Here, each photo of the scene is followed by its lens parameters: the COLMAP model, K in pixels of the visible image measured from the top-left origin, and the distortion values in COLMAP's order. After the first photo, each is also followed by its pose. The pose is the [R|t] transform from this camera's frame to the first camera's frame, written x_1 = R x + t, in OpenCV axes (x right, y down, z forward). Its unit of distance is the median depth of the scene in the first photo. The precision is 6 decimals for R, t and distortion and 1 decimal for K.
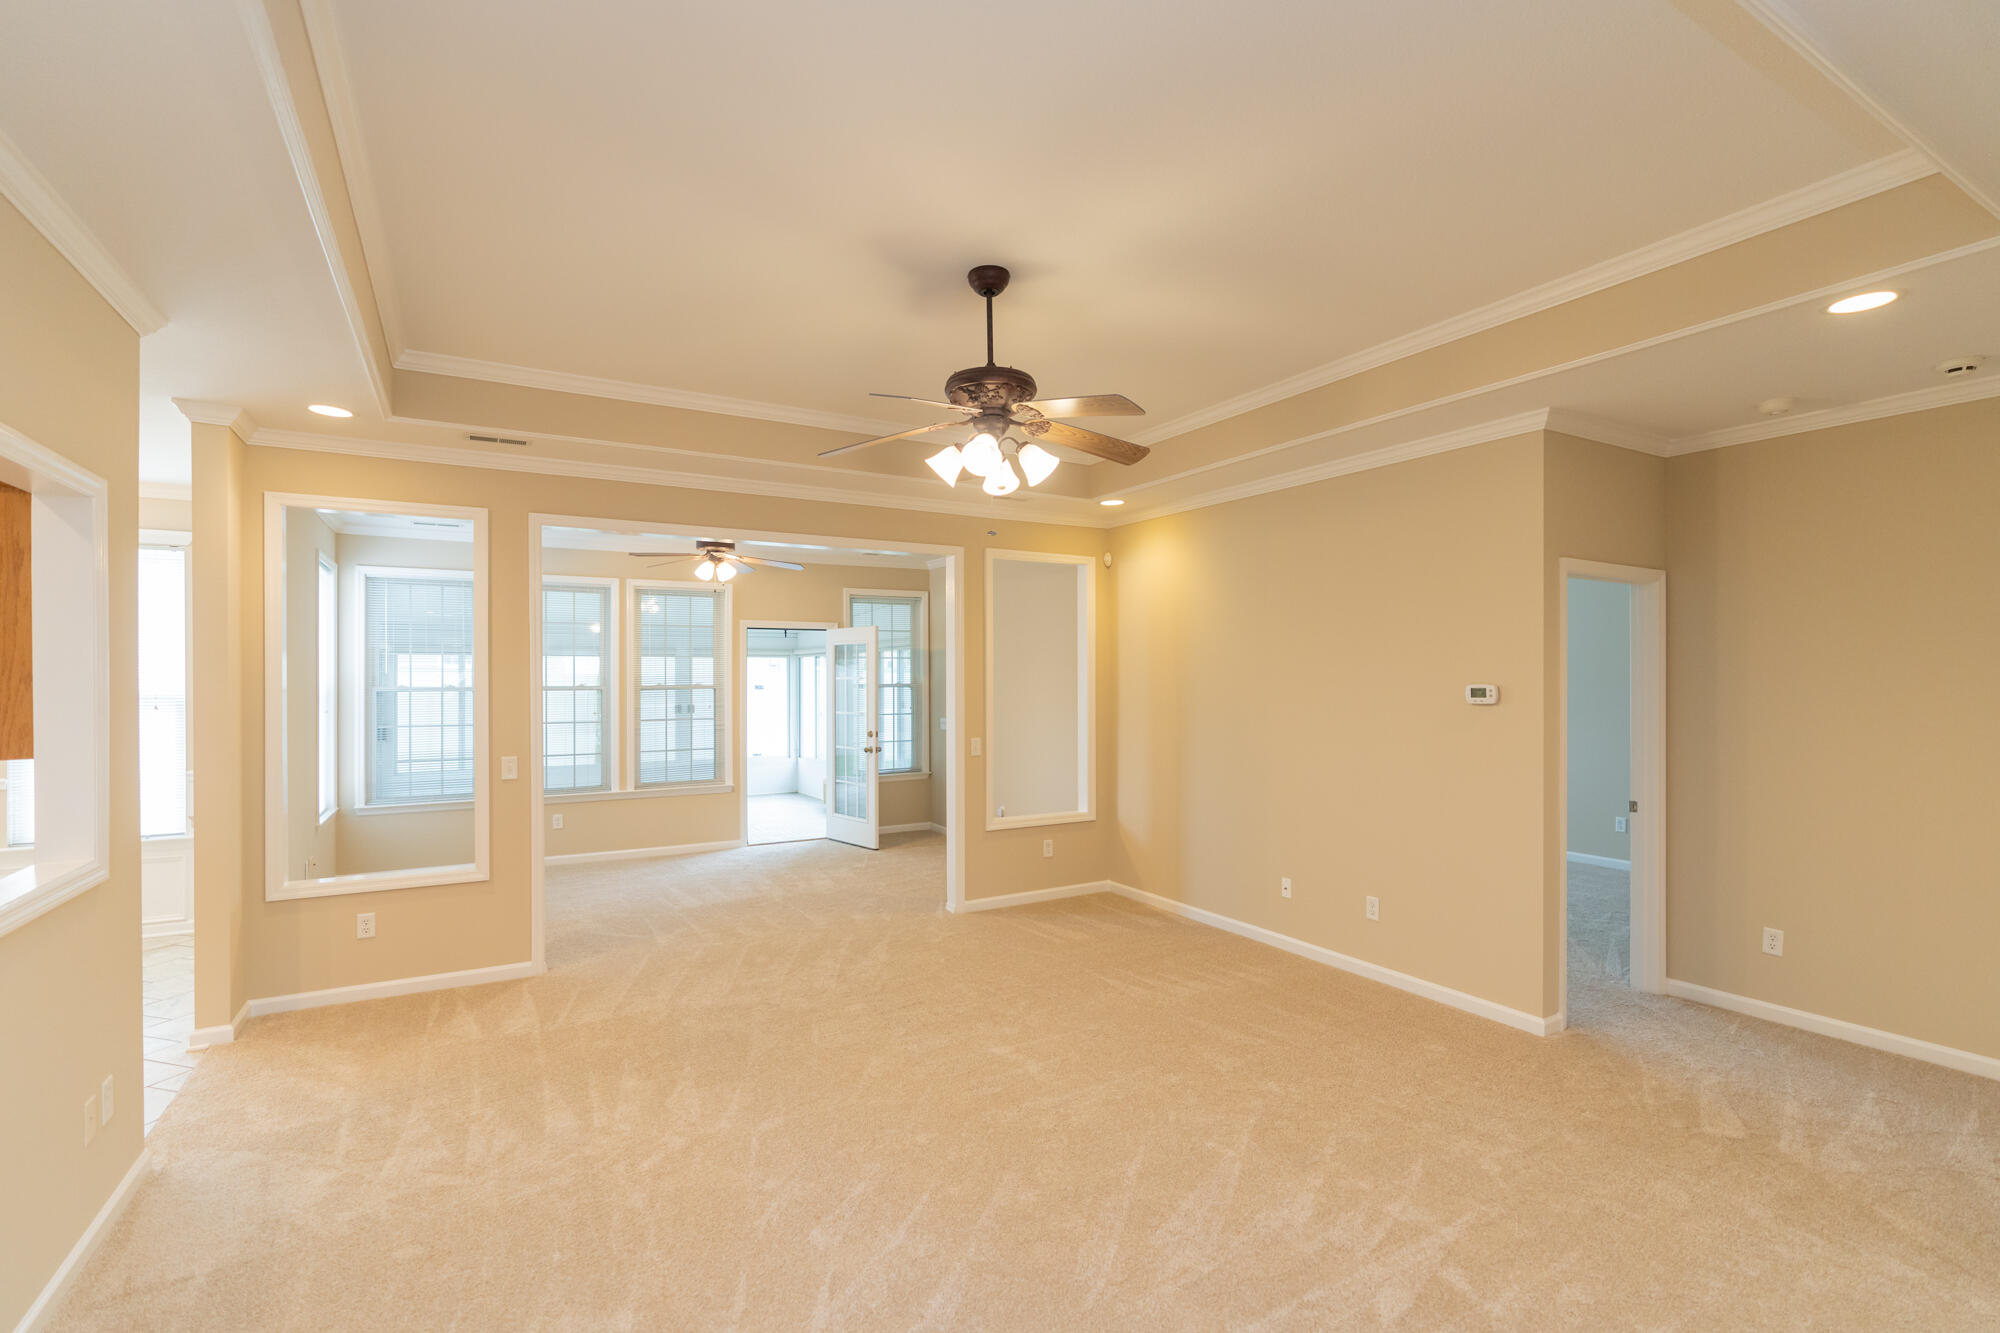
lens RADIAL K [[901.4, 0, 999.6], [0, 901.4, 679.7], [0, 0, 1]] dist [-0.006125, 0.000804]
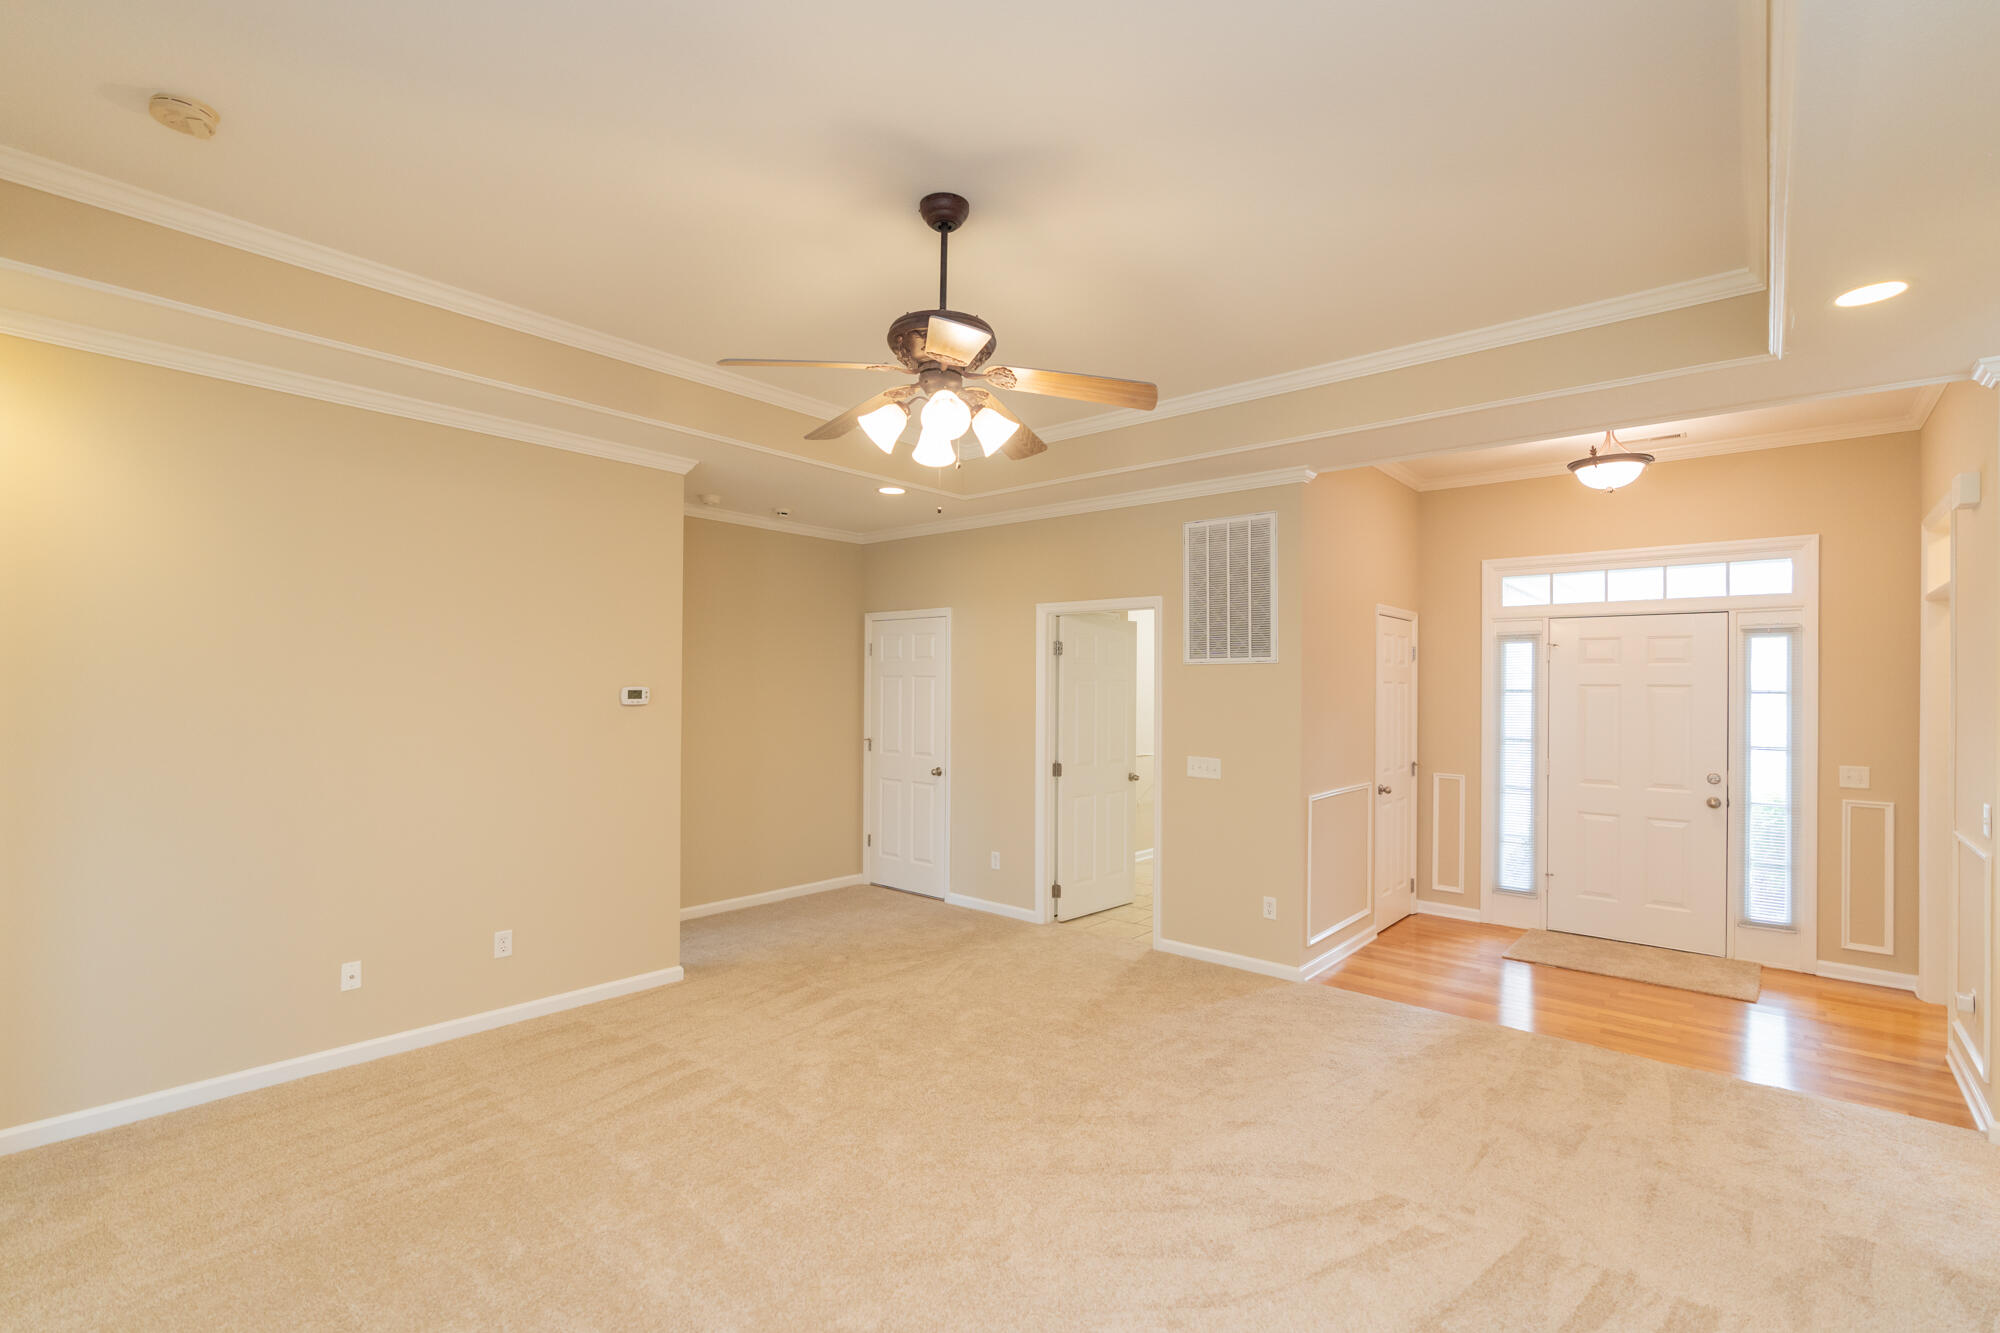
lens RADIAL K [[901.4, 0, 999.6], [0, 901.4, 679.7], [0, 0, 1]] dist [-0.006125, 0.000804]
pose [[-0.334712, 0.004631, 0.942309, -0.669554], [-0.009908, 0.999915, -0.008434, 0.001306], [-0.942268, -0.012160, -0.334638, 1.001773]]
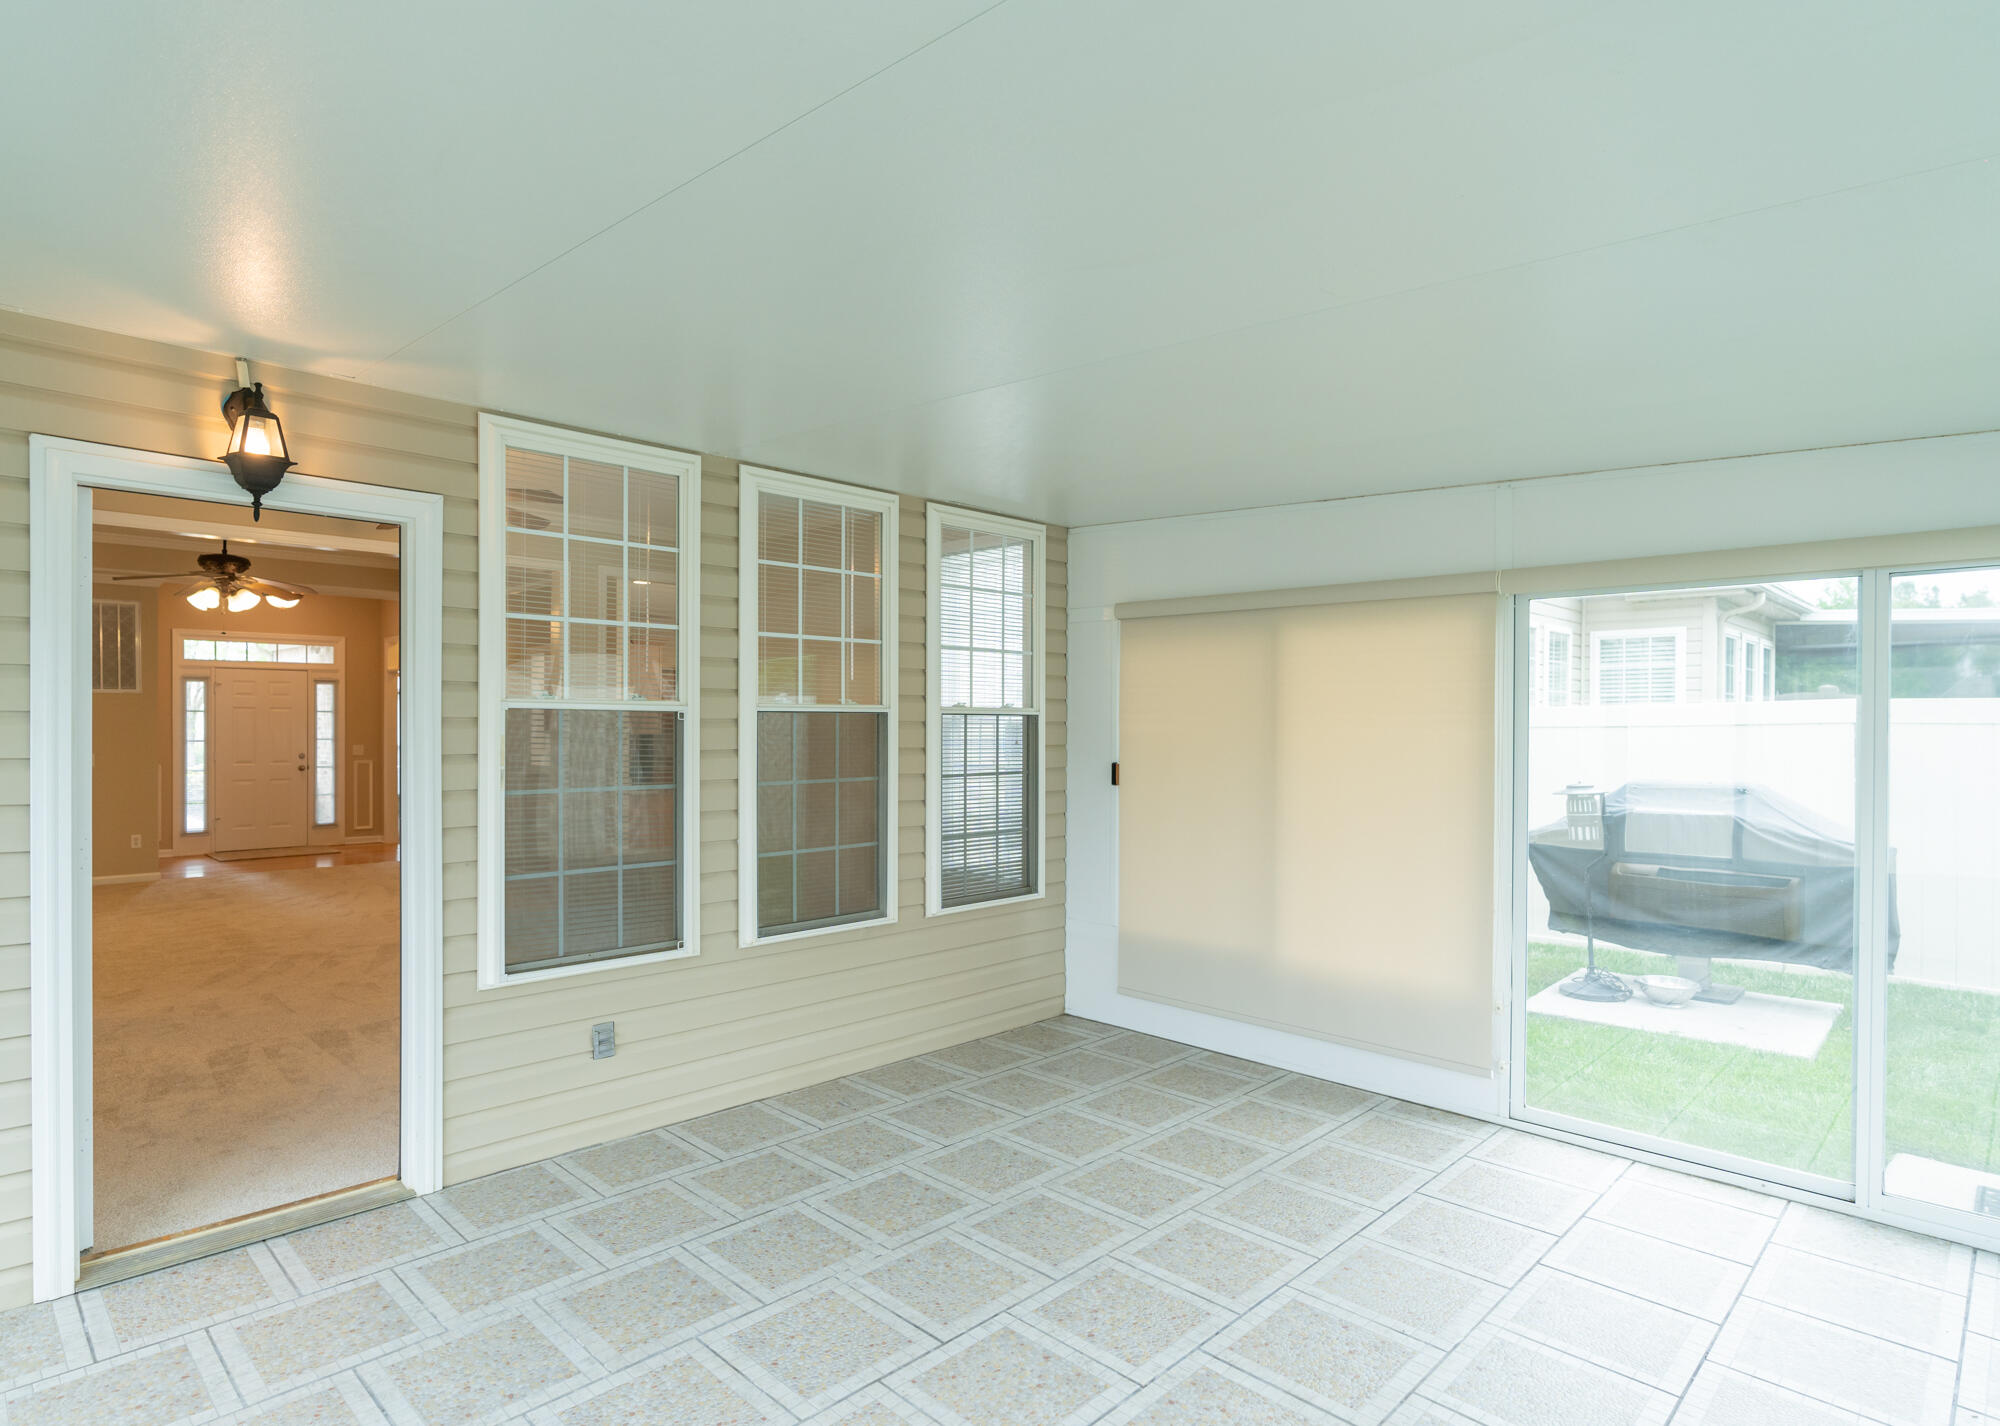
lens RADIAL K [[1075.2, 0, 918.4], [0, 1075.2, 734.2], [0, 0, 1]] dist [-0.000304, 0.000063]
pose [[-0.972528, -0.001603, -0.232781, -0.784551], [-0.004030, 0.999942, 0.009951, 0.025710], [0.232751, 0.010615, -0.972478, 3.026783]]
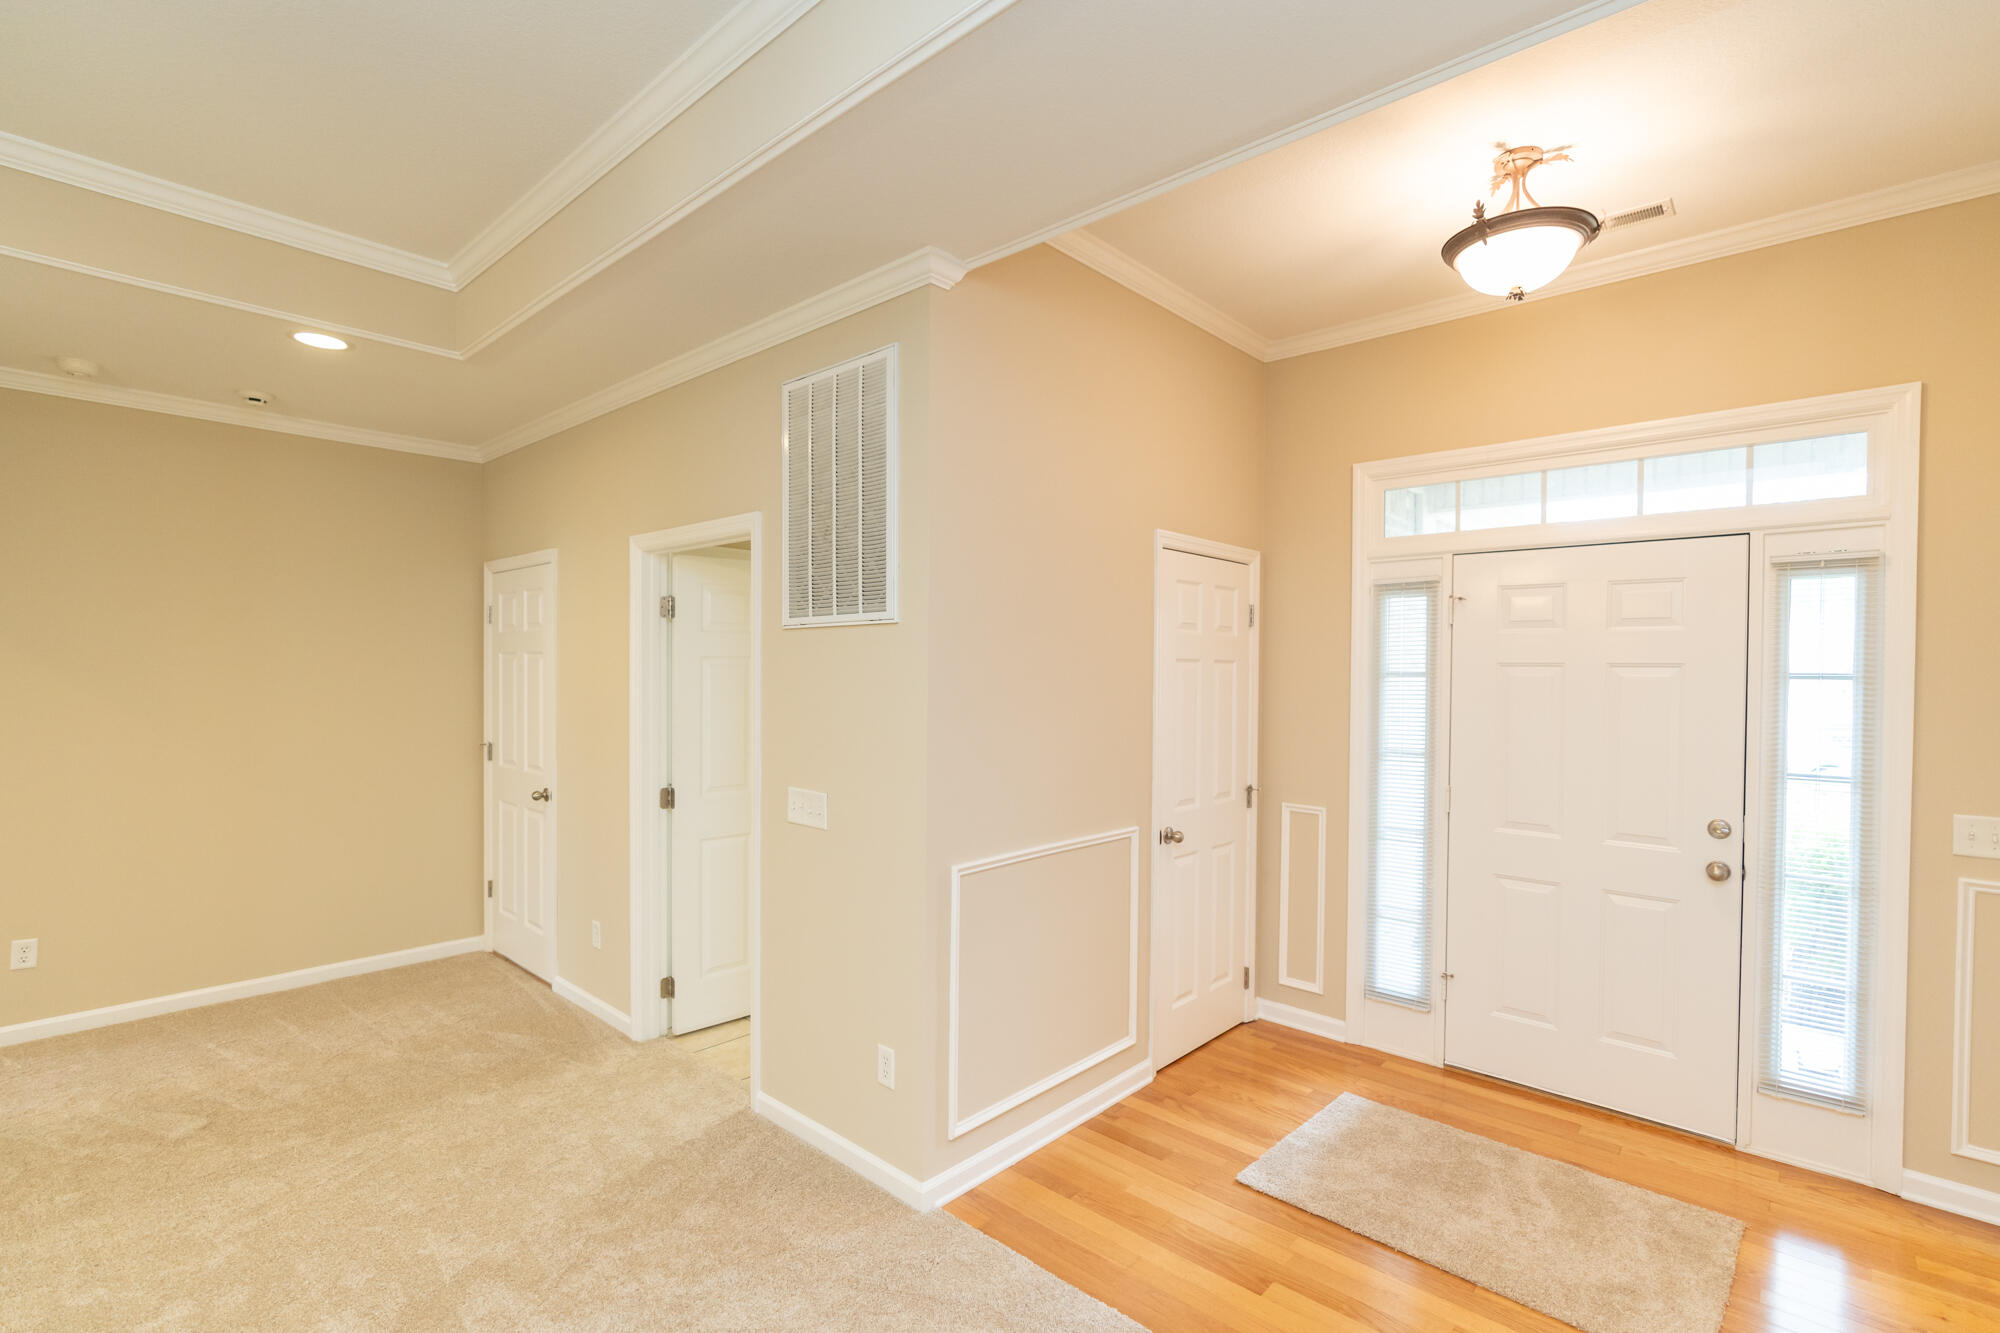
lens RADIAL K [[914.9, 0, 997.7], [0, 914.9, 680.8], [0, 0, 1]] dist [-0.006355, 0.001004]
pose [[-0.304927, -0.013725, 0.952277, -0.309163], [-0.009806, 0.999888, 0.011271, -0.001119], [-0.952325, -0.005901, -0.305028, 0.364569]]
